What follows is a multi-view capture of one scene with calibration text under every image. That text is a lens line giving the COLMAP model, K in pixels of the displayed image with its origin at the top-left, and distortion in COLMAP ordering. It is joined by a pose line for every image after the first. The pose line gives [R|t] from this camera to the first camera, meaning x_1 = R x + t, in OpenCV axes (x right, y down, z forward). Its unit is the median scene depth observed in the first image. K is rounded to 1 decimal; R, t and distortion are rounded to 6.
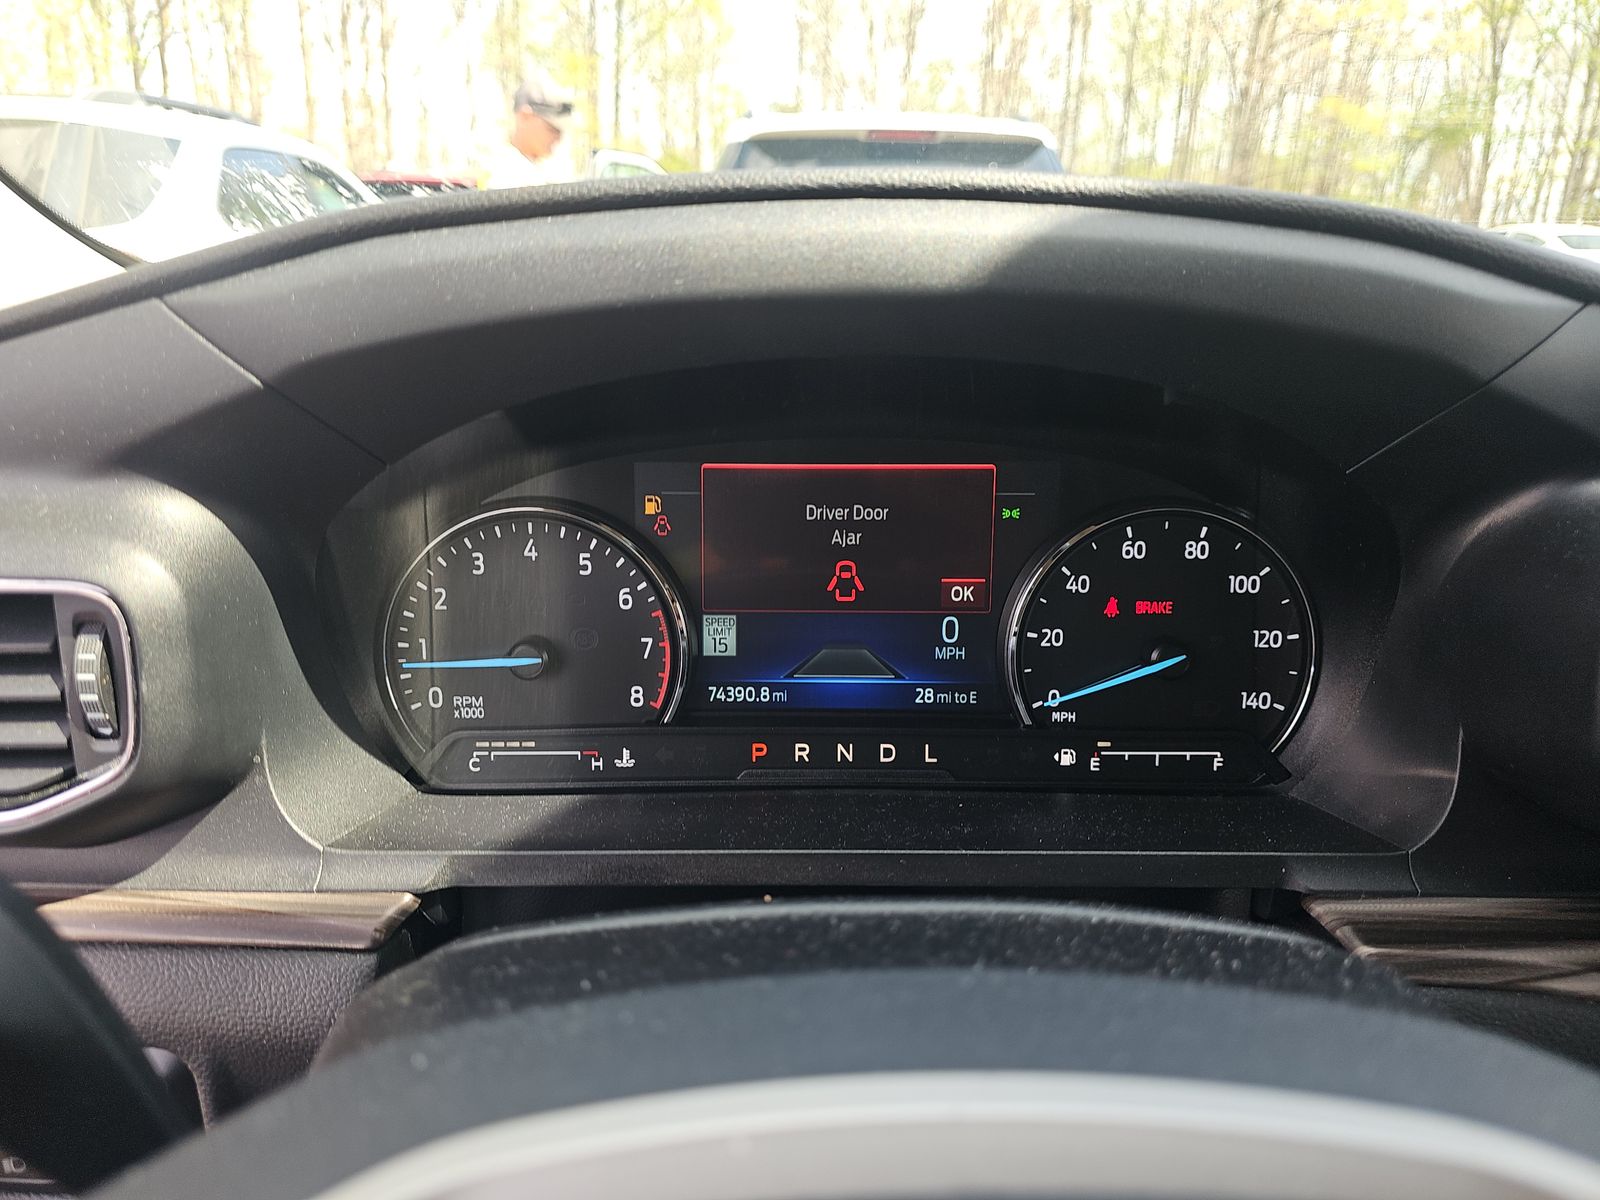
lens RADIAL K [[1078.5, 0, 802.3], [0, 1078.5, 572.7], [0, 0, 1]] dist [-0.004714, -0.034830]
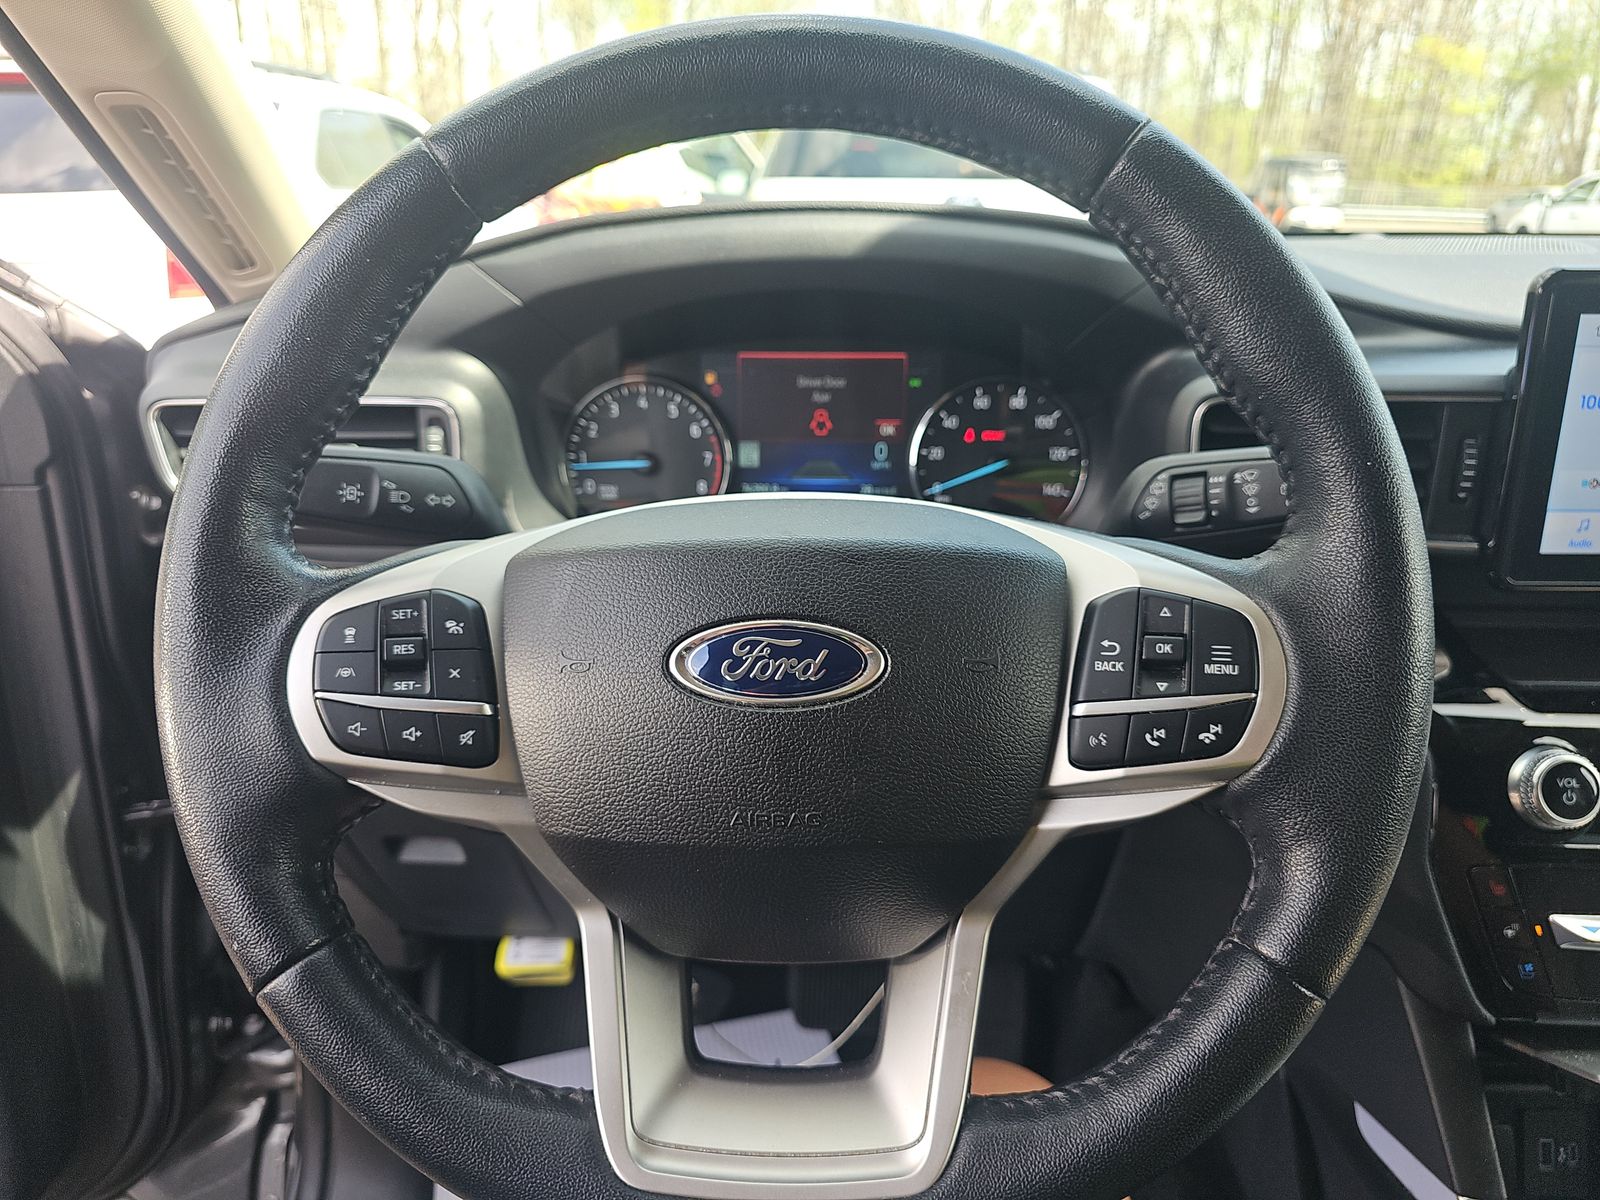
lens RADIAL K [[1078.5, 0, 802.3], [0, 1078.5, 572.7], [0, 0, 1]] dist [-0.004714, -0.034830]
pose [[0.997882, 0.013325, -0.063670, 0.125481], [-0.010637, 0.999045, 0.042378, 0.178697], [0.064174, -0.041611, 0.997071, -0.758081]]
